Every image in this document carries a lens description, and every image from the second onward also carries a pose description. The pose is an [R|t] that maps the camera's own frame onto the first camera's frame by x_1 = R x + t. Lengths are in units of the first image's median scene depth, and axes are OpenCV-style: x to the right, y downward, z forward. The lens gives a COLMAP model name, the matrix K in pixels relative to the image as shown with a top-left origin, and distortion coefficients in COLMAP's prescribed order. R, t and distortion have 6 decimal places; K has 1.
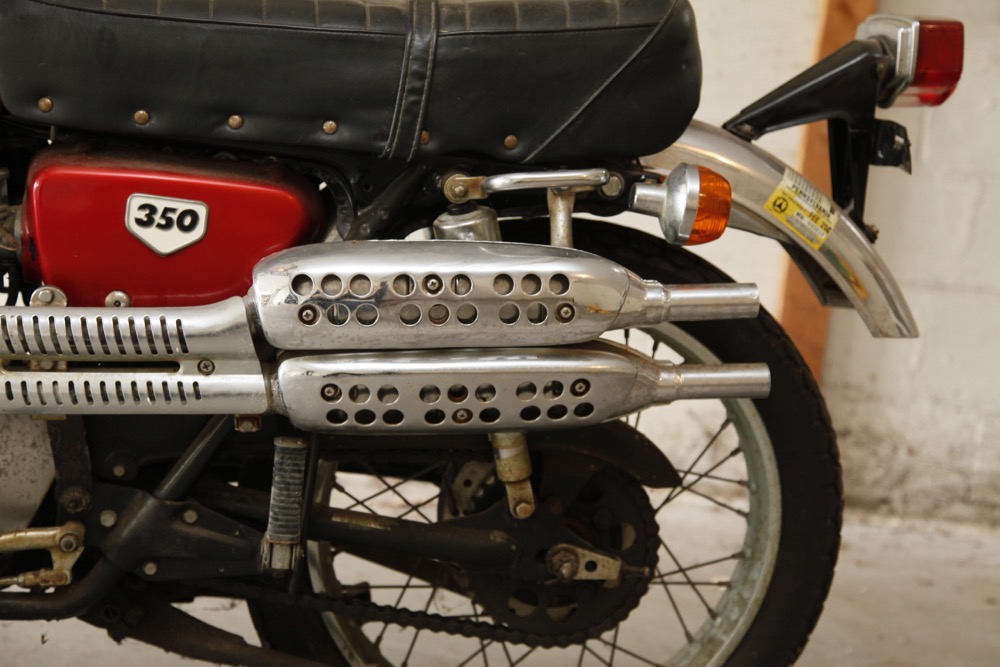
lens RADIAL K [[1650.0, 0, 500.0], [0, 1650.0, 333.5], [0, 0, 1]] dist [0.220239, -0.068308]
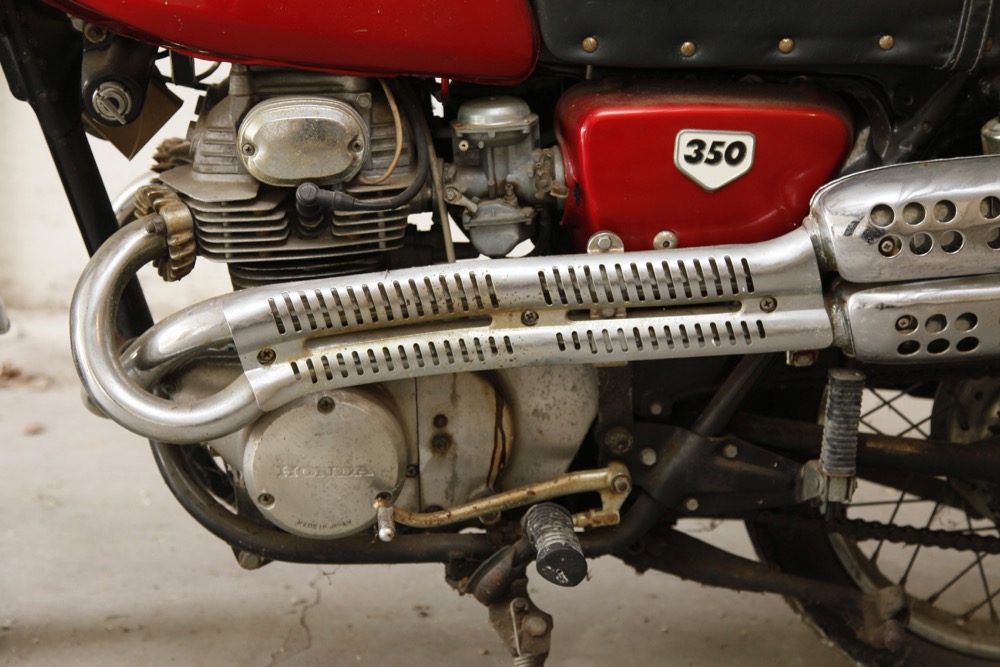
lens RADIAL K [[1650.0, 0, 500.0], [0, 1650.0, 333.5], [0, 0, 1]] dist [0.220239, -0.068308]
pose [[0.997436, -0.060652, -0.037982, -0.283491], [0.064012, 0.993458, 0.094569, -0.061644], [0.031998, -0.096758, 0.994793, 0.026631]]
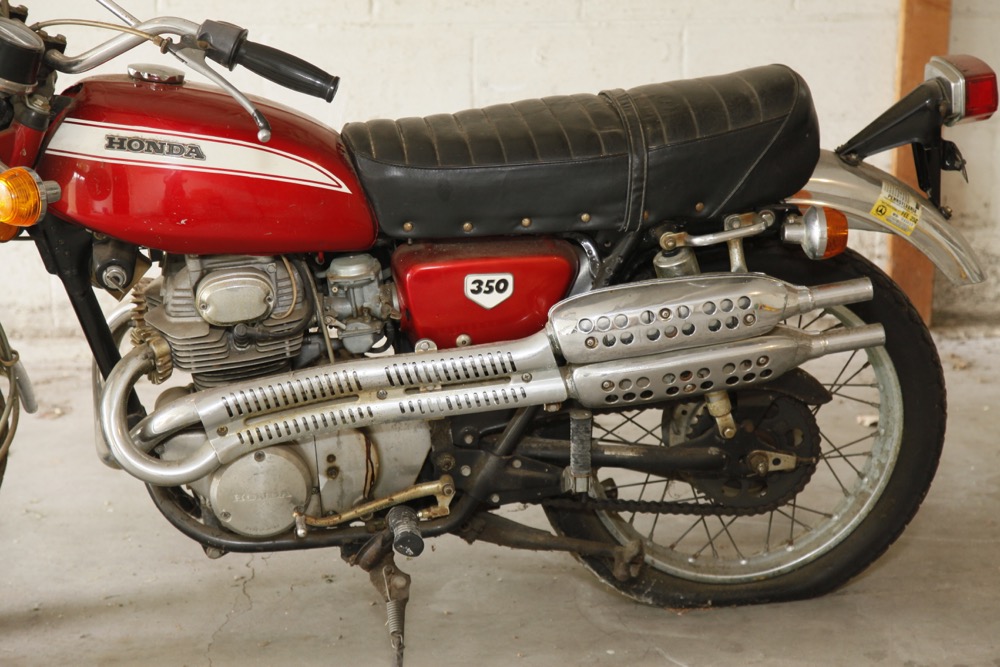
lens RADIAL K [[2413.5, 0, 500.0], [0, 2413.5, 333.5], [0, 0, 1]] dist [0.498834, 0.158705]
pose [[0.992824, -0.118158, -0.018391, -0.147499], [0.119577, 0.979835, 0.160077, -0.376415], [-0.000894, -0.161127, 0.986933, -1.219370]]
